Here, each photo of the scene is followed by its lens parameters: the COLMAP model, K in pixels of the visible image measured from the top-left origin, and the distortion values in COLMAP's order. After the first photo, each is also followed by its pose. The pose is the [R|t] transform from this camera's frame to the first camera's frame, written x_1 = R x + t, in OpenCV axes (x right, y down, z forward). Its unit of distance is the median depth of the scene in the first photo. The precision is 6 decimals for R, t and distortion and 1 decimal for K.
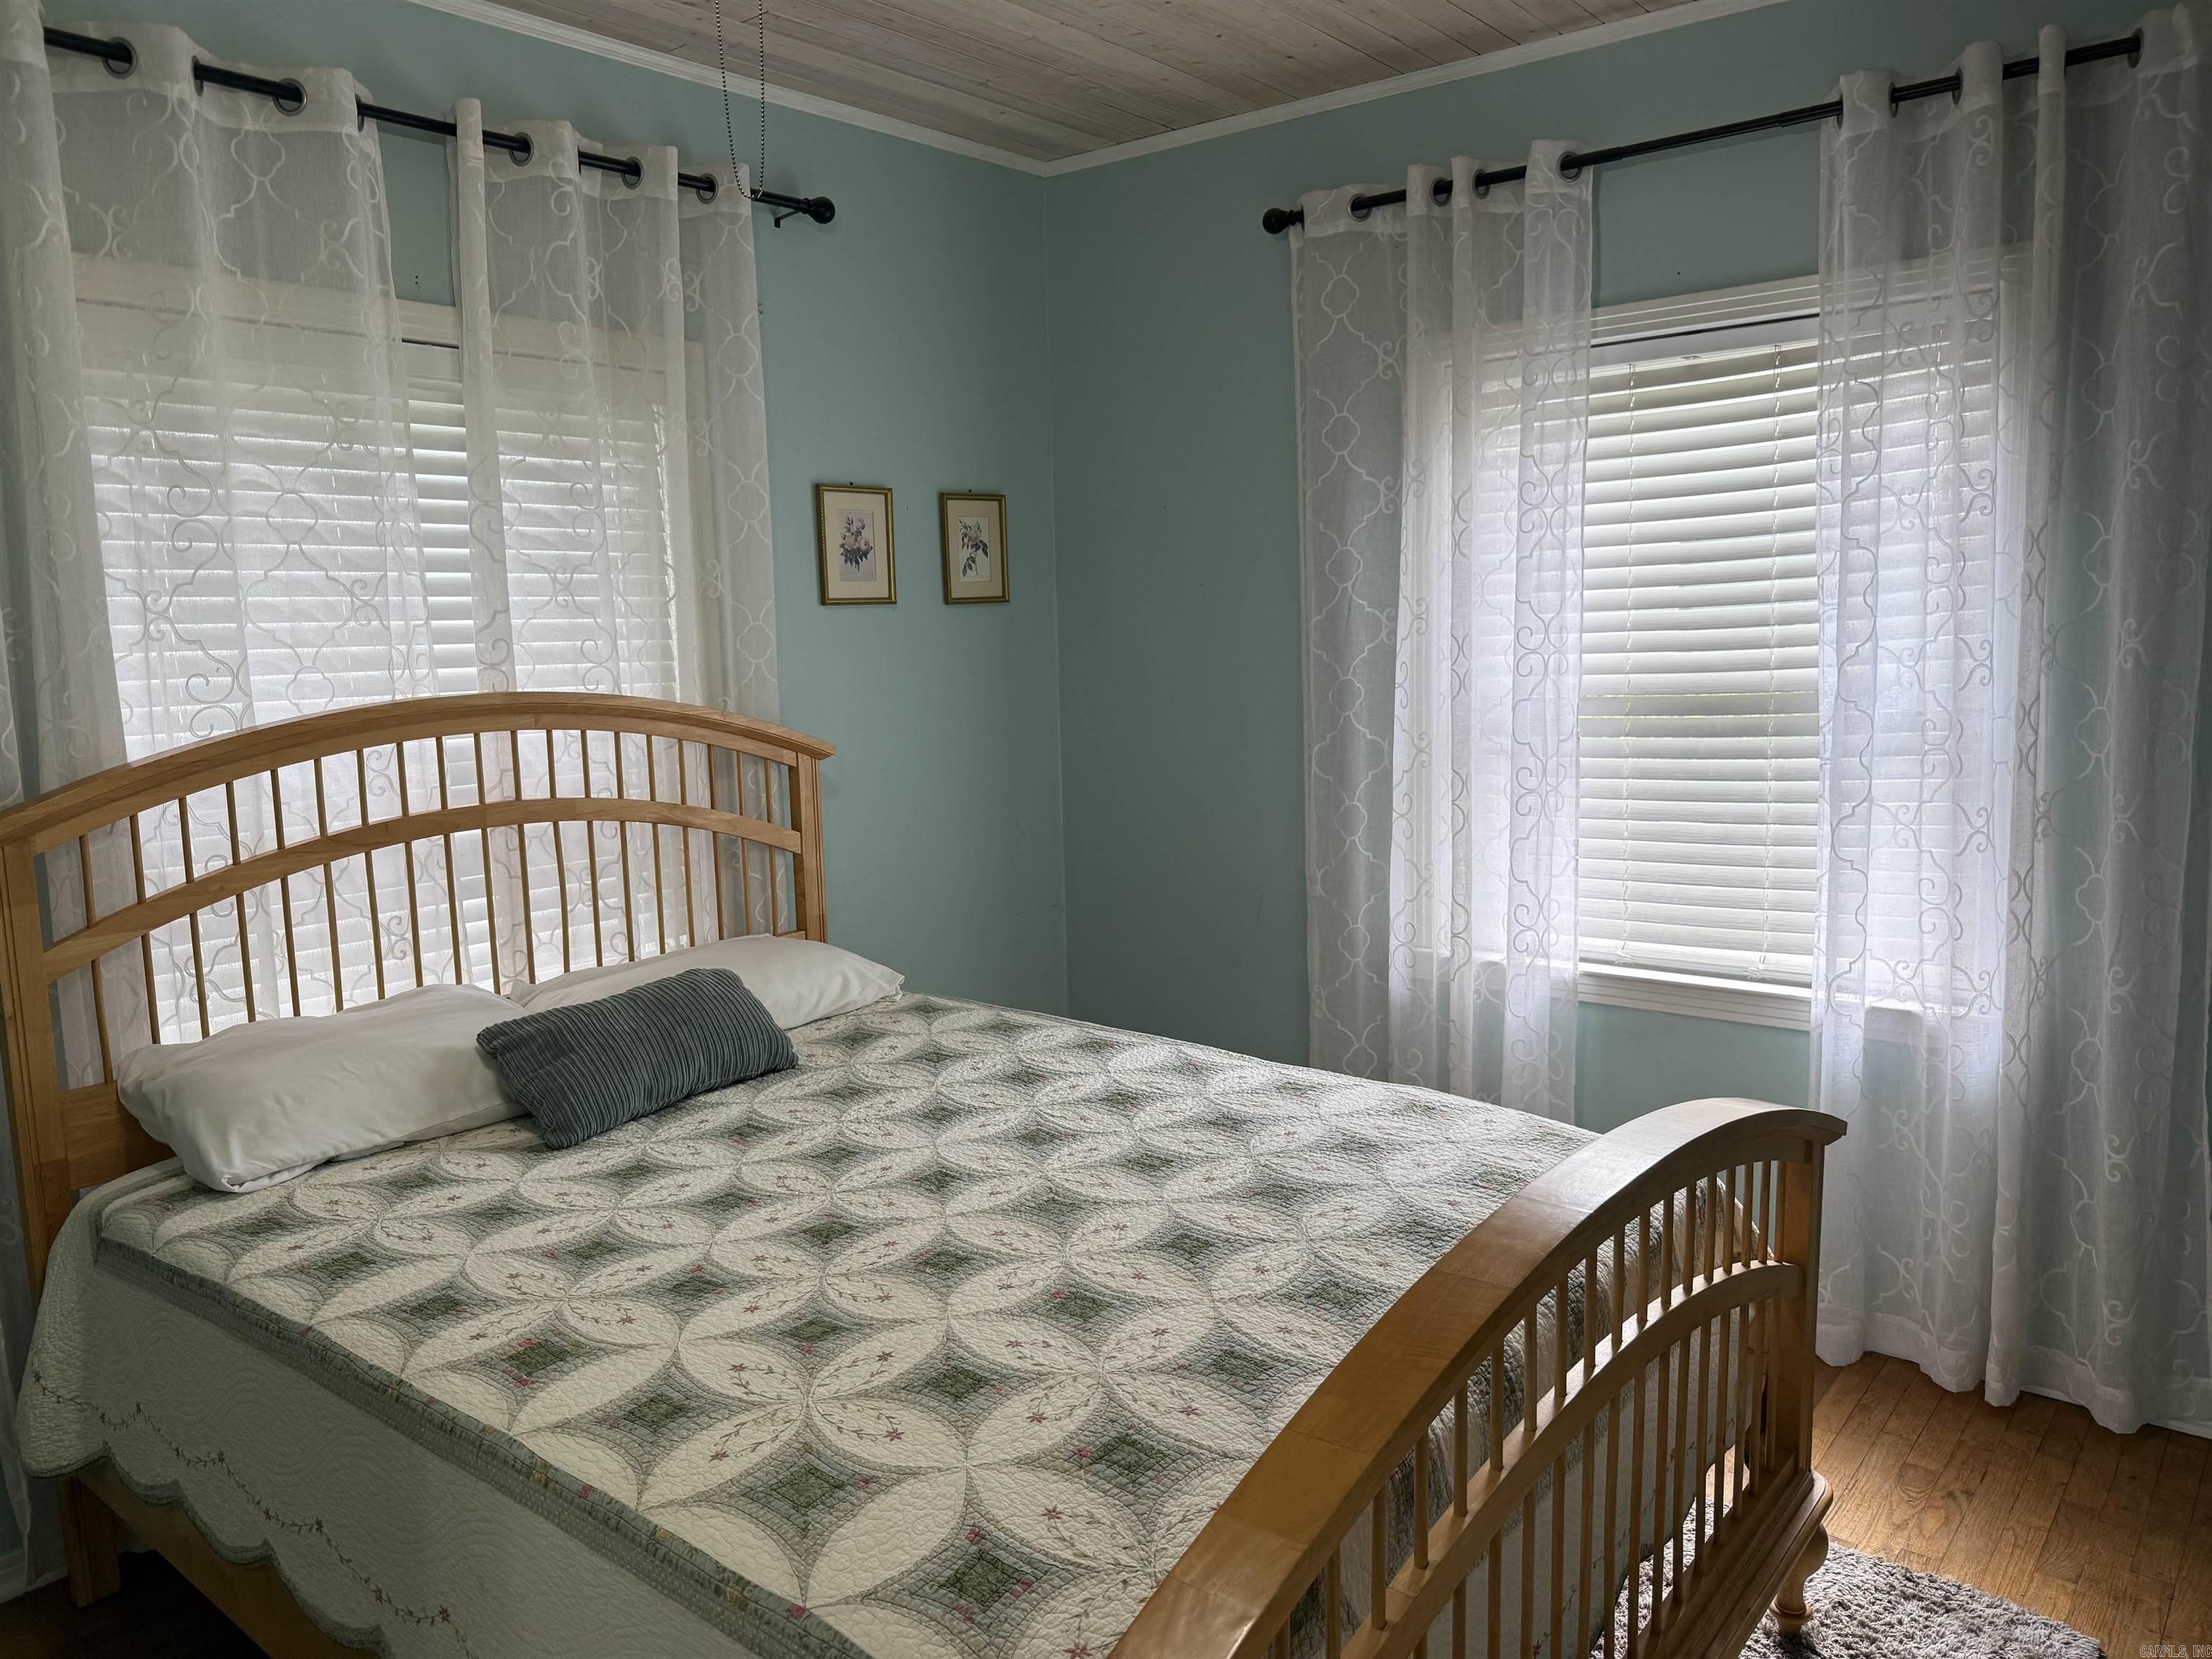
lens RADIAL K [[1570.3, 0, 1094.8], [0, 1570.3, 829.8], [0, 0, 1]] dist [0.121217, -0.195666]
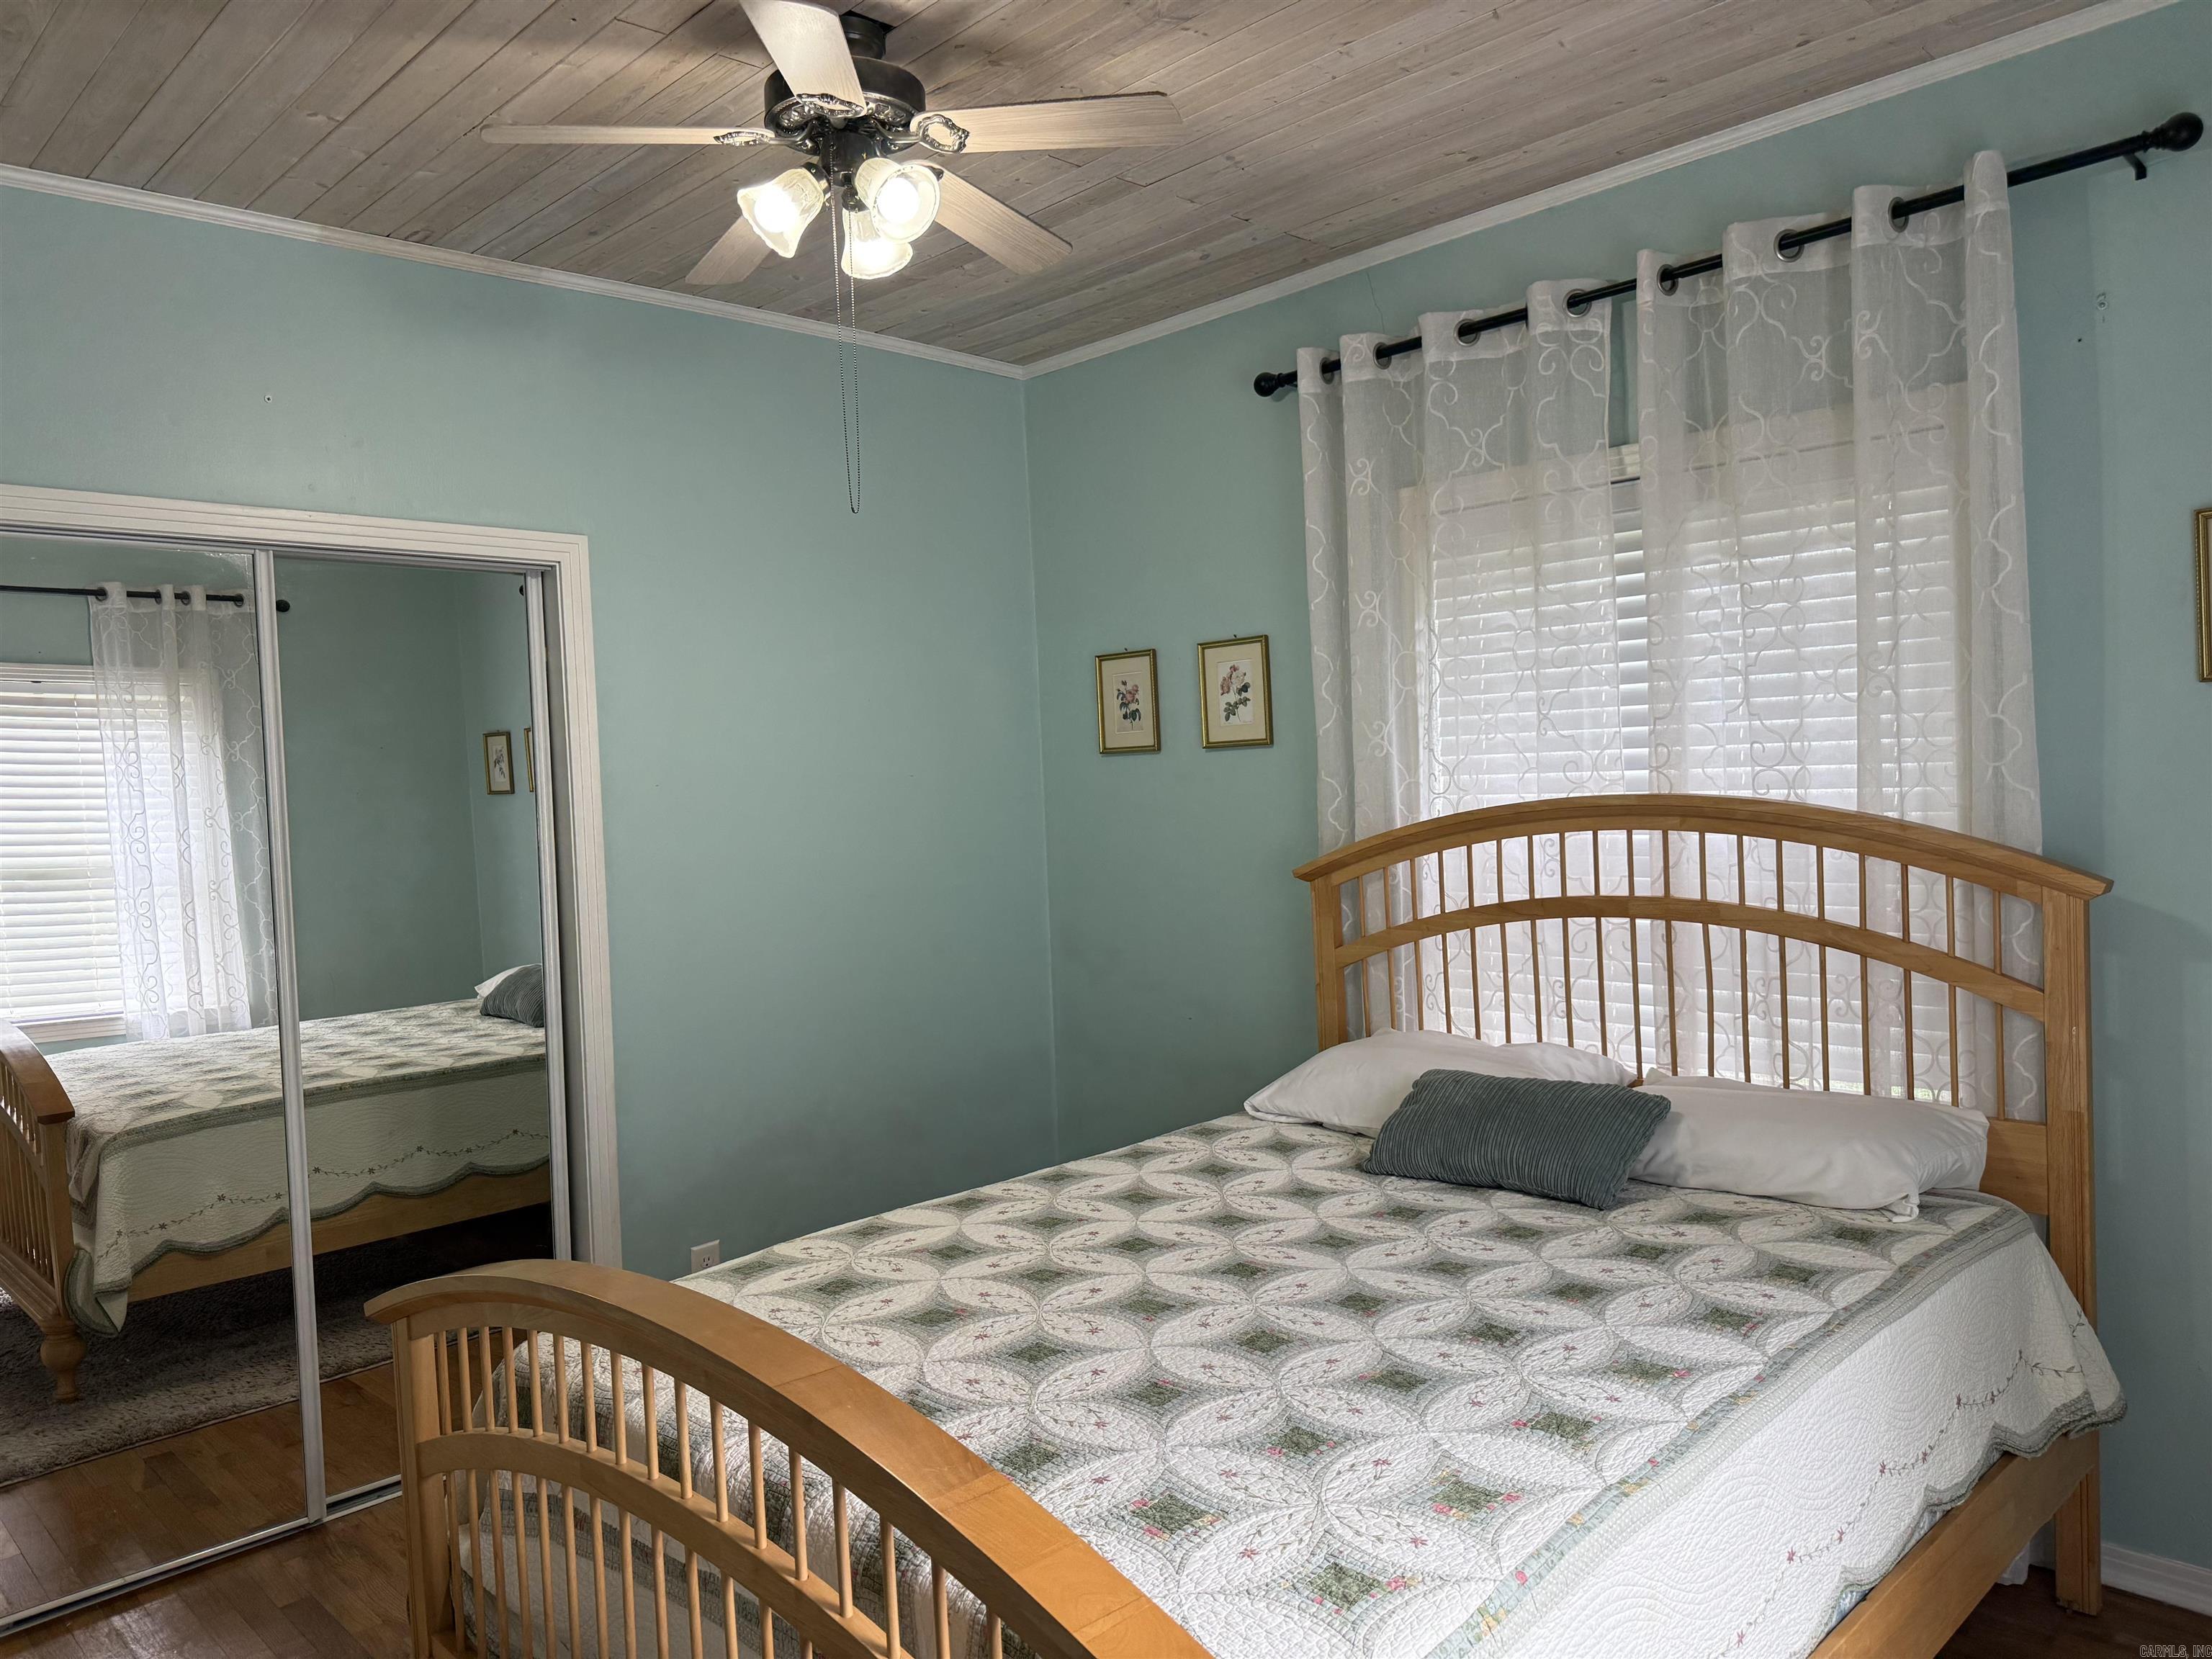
lens RADIAL K [[1570.3, 0, 1094.8], [0, 1570.3, 829.8], [0, 0, 1]] dist [0.121217, -0.195666]
pose [[-0.120357, 0.074145, -0.989958, 0.803559], [-0.084140, 0.992857, 0.084591, -0.134017], [0.989159, 0.093476, -0.113259, 0.832956]]
